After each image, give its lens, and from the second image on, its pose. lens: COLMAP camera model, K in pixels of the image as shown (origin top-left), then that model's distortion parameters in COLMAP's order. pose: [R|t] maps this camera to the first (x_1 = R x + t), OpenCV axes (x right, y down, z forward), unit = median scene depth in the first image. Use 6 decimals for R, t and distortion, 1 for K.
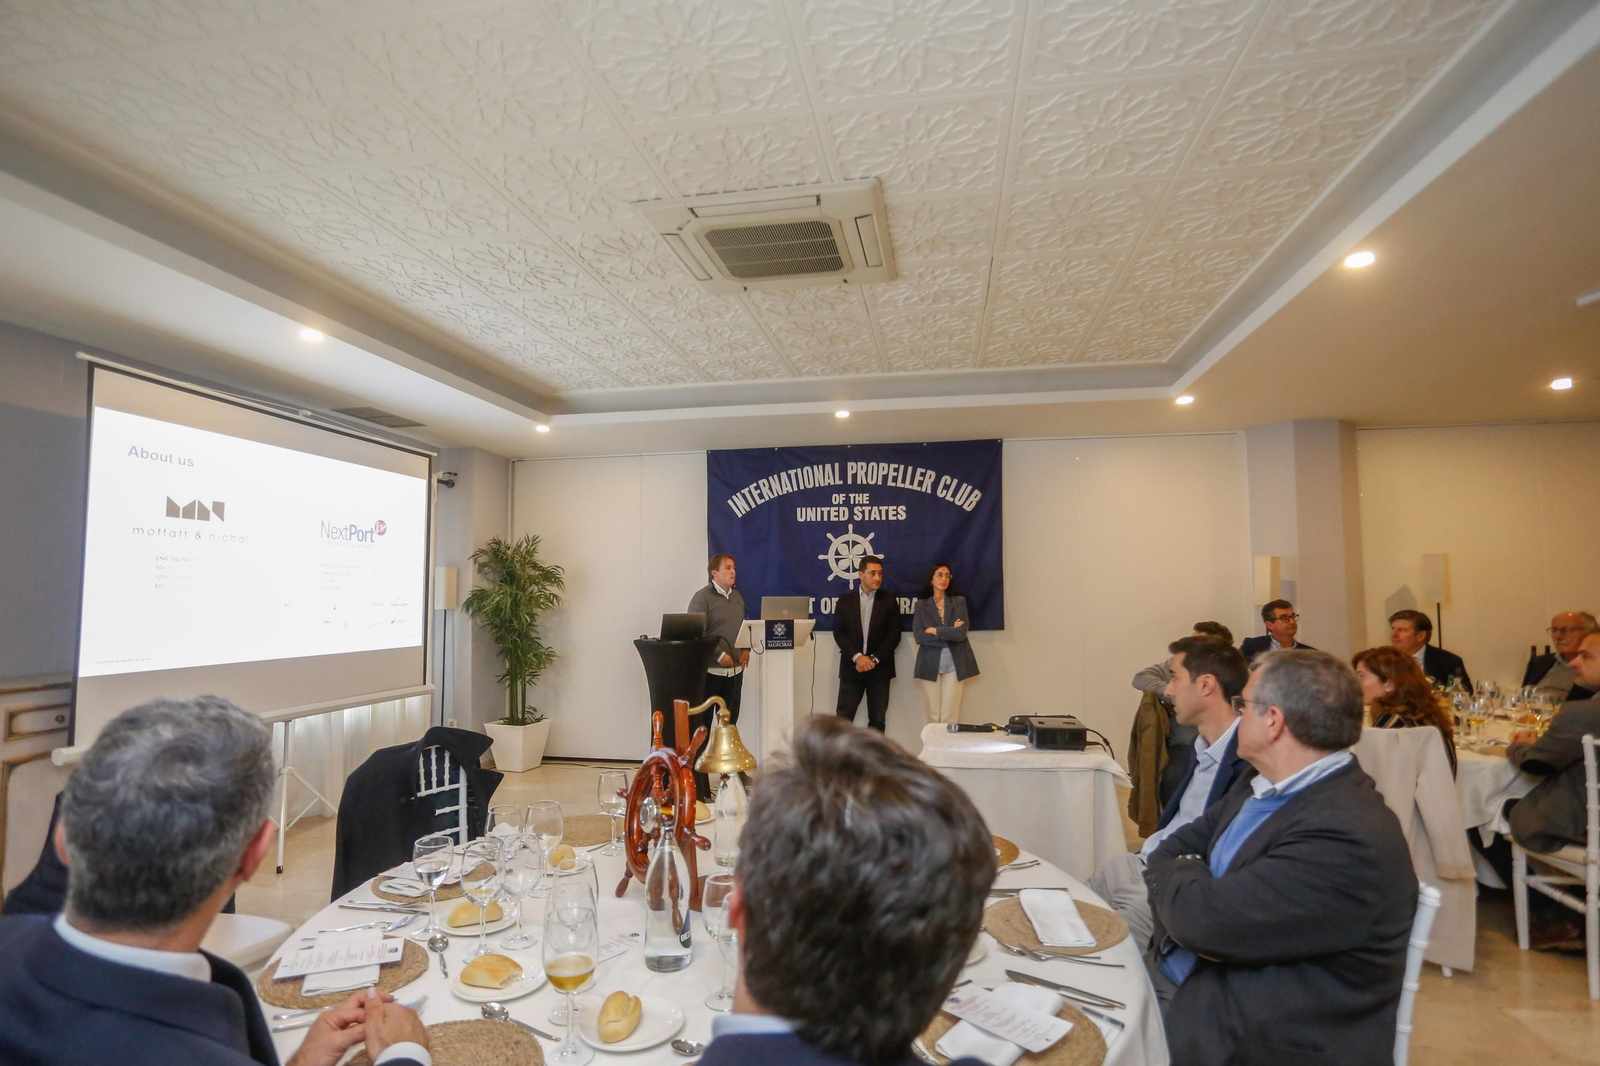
lens RADIAL K [[798.4, 0, 807.6], [0, 798.4, 551.6], [0, 0, 1]] dist [-0.049228, 0.001526]
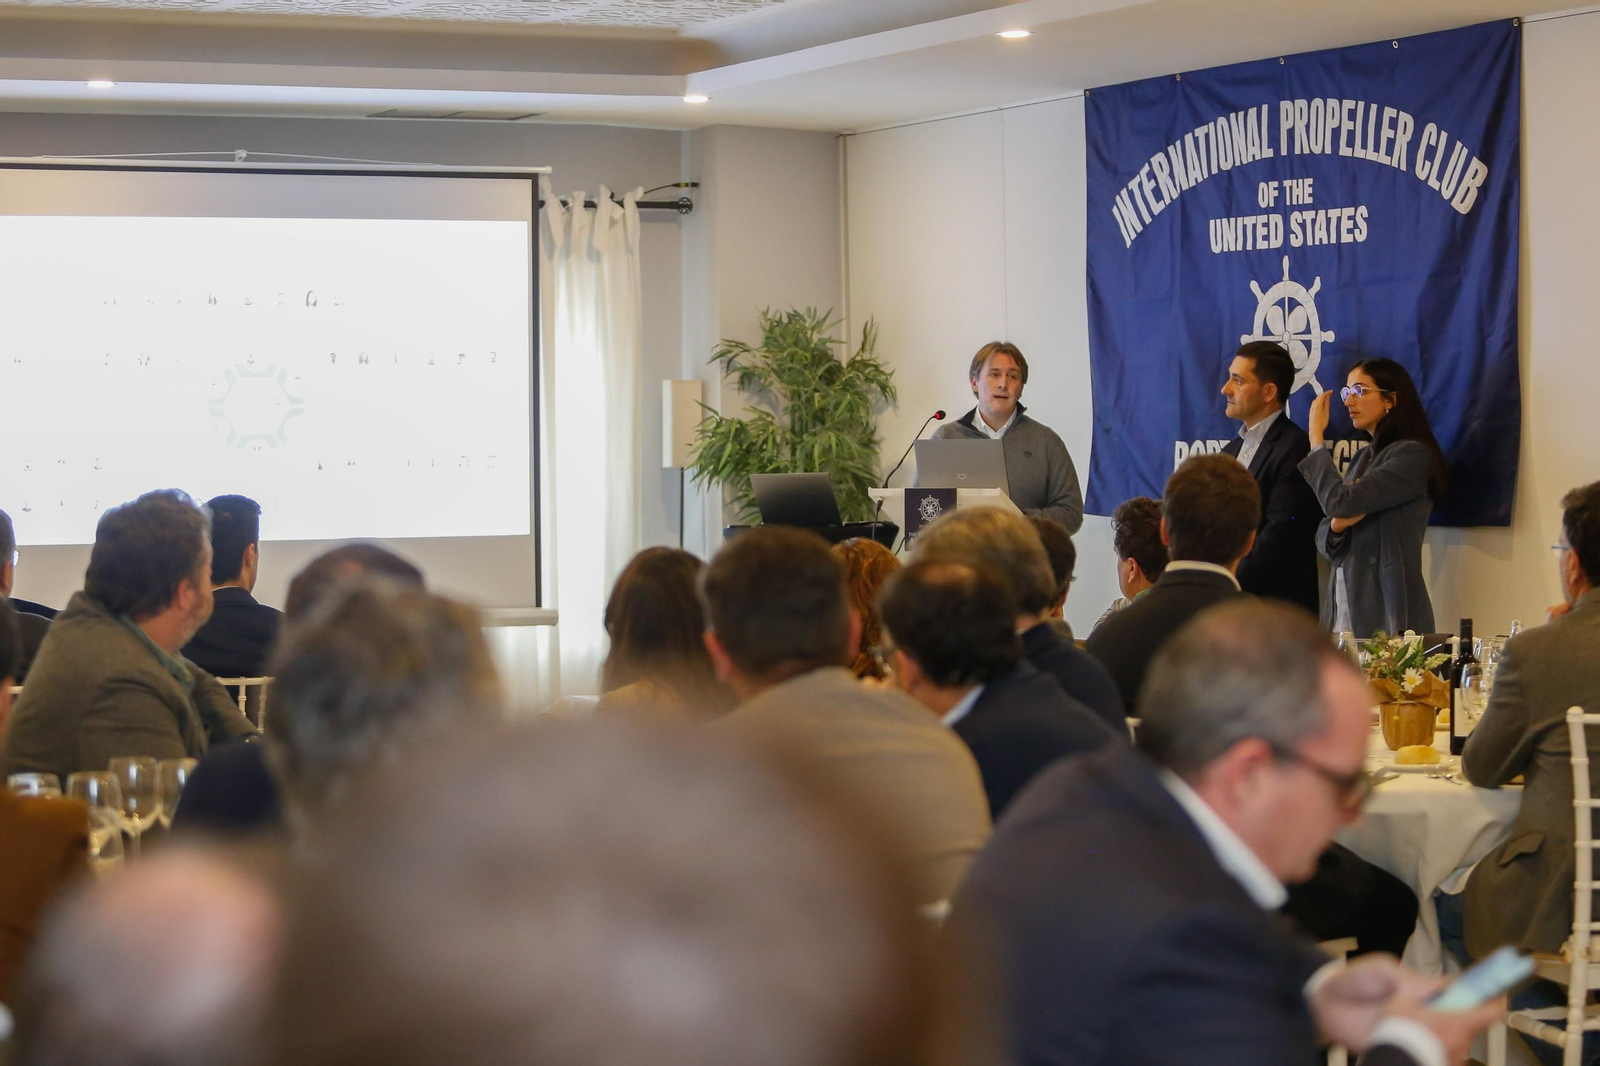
lens RADIAL K [[3498.9, 0, 800.0], [0, 3498.9, 533.0], [0, 0, 1]] dist [-0.390968, -0.052988]
pose [[0.605026, 0.020494, -0.795942, 1.292459], [0.049037, 0.996812, 0.062941, -0.017676], [0.794694, -0.077112, 0.602092, -0.245644]]
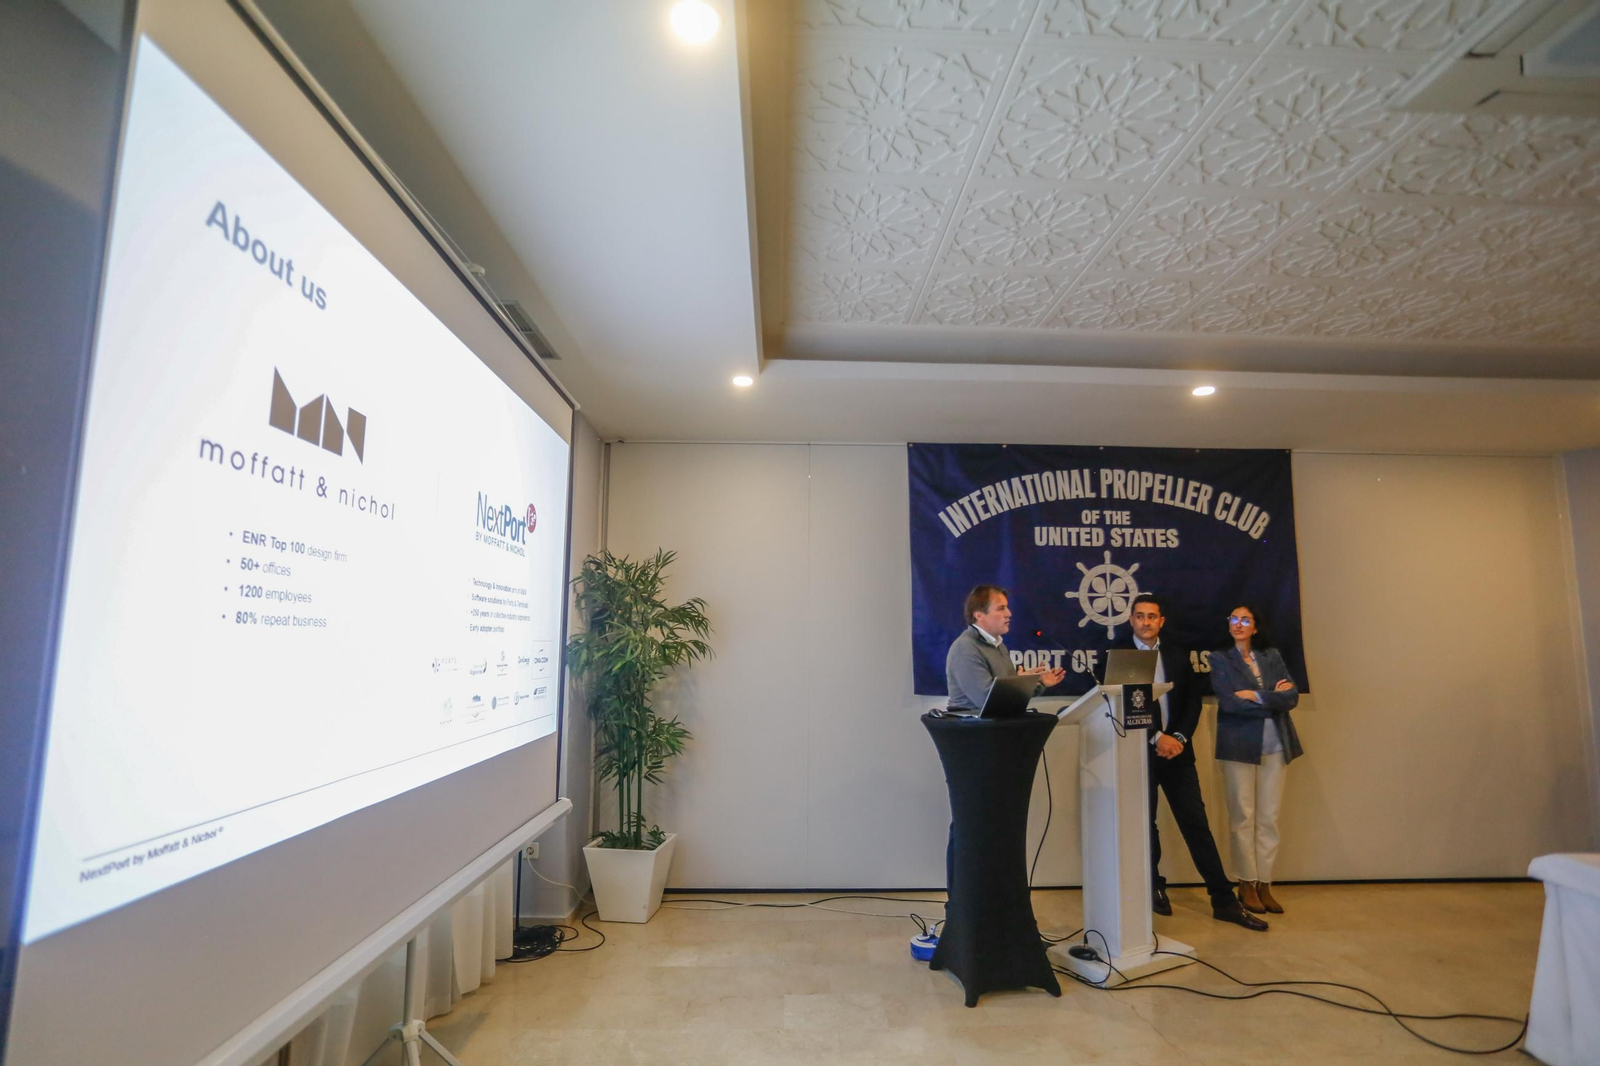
lens RADIAL K [[798.4, 0, 807.6], [0, 798.4, 551.6], [0, 0, 1]] dist [-0.049228, 0.001526]
pose [[0.977524, 0.033780, 0.208099, -0.374991], [-0.021257, 0.997842, -0.062121, 0.017883], [-0.209748, 0.056301, 0.976133, 0.338611]]
